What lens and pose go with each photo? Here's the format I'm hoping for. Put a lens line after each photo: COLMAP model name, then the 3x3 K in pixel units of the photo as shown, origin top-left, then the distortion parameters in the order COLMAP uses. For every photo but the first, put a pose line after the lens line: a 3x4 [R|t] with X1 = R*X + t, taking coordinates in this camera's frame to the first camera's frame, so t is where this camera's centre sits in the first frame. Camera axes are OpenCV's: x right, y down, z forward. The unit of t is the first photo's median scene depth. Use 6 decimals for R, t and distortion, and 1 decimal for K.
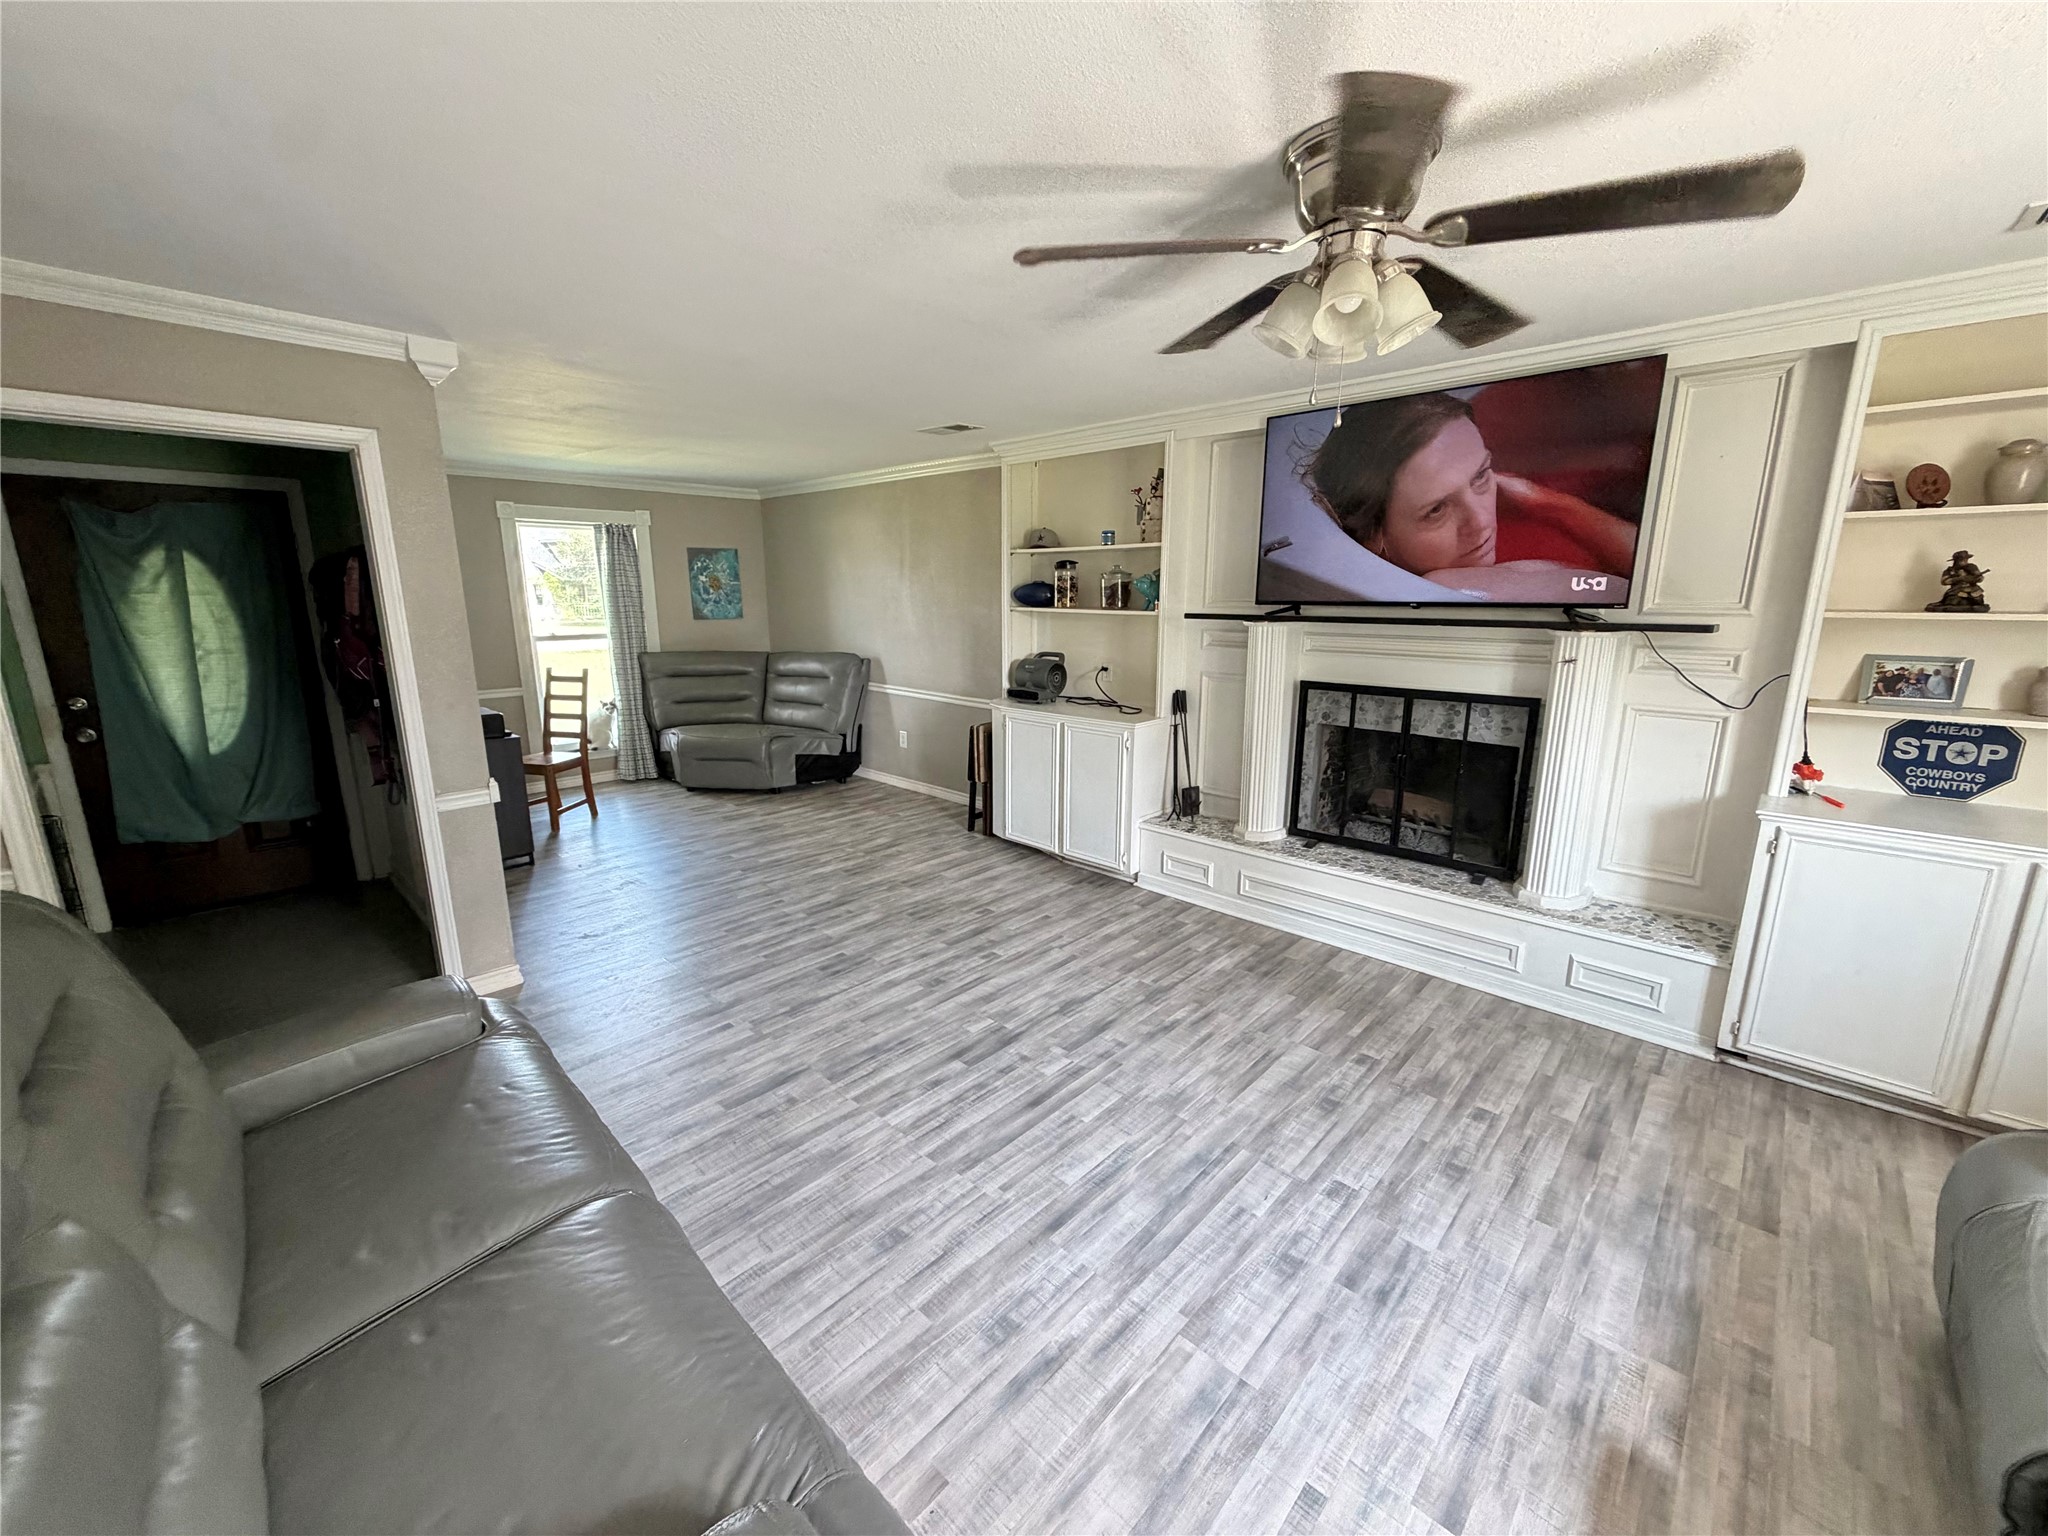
lens RADIAL K [[815.4, 0, 1017.2], [0, 815.4, 770.2], [0, 0, 1]] dist [-0.000608, 0.000582]
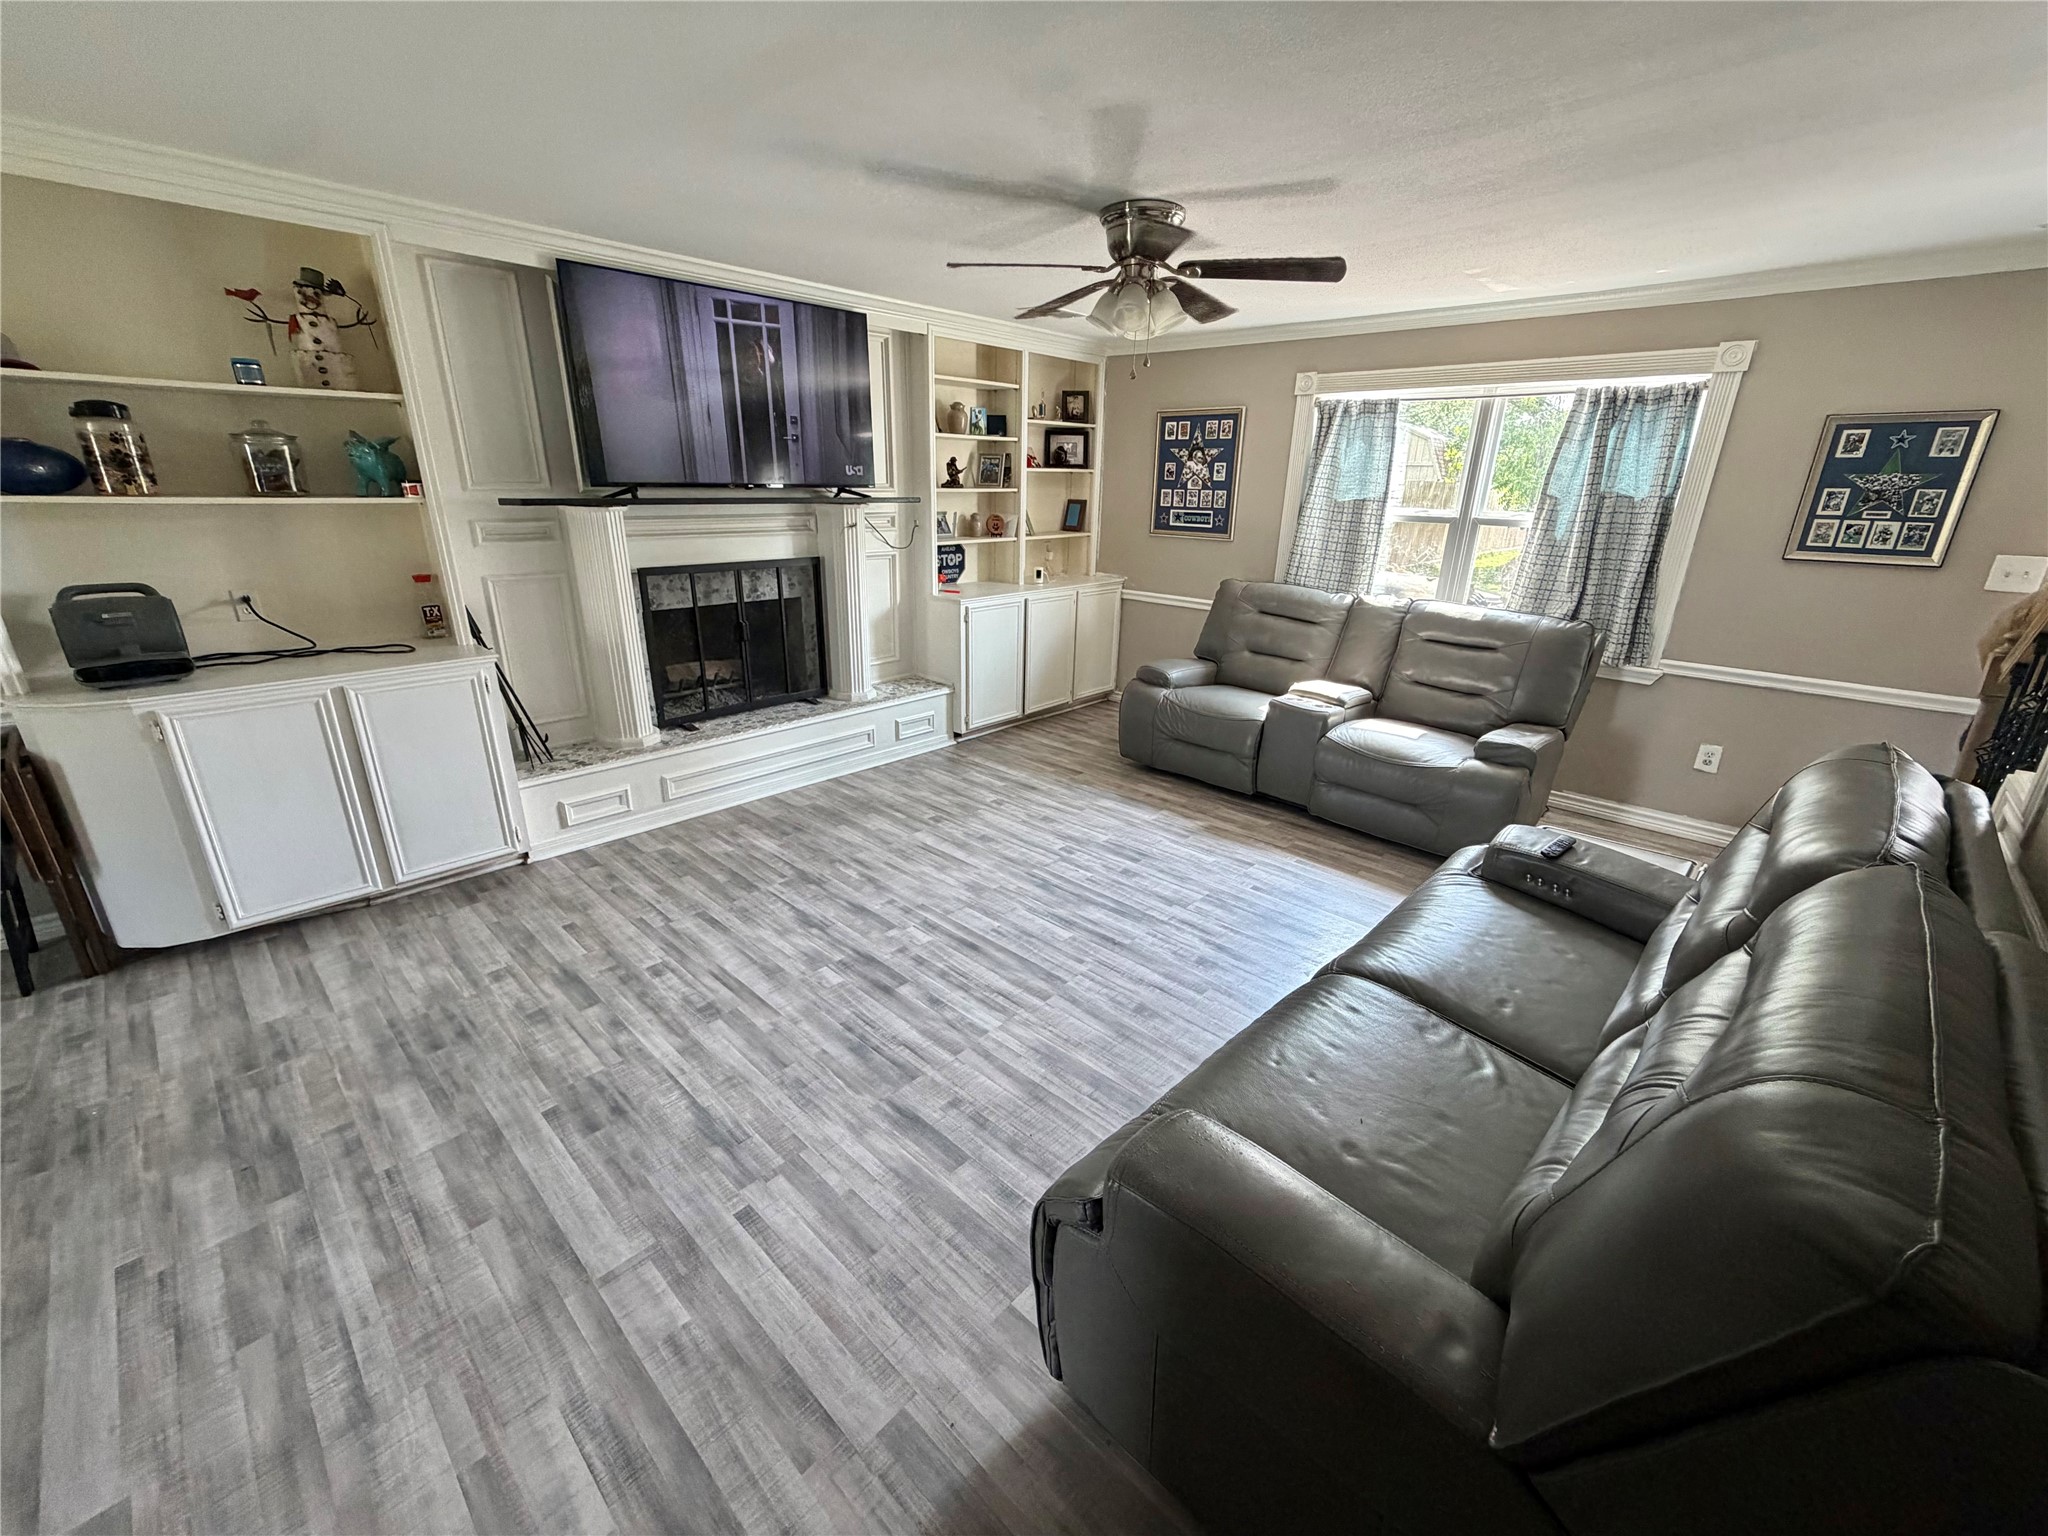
lens RADIAL K [[815.4, 0, 1017.4], [0, 815.4, 771.5], [0, 0, 1]] dist [-0.000608, 0.000582]
pose [[-0.005041, -0.336997, 0.941492, -0.731558], [0.200068, 0.922129, 0.331137, -0.135239], [-0.979769, 0.190032, 0.062774, 0.627144]]
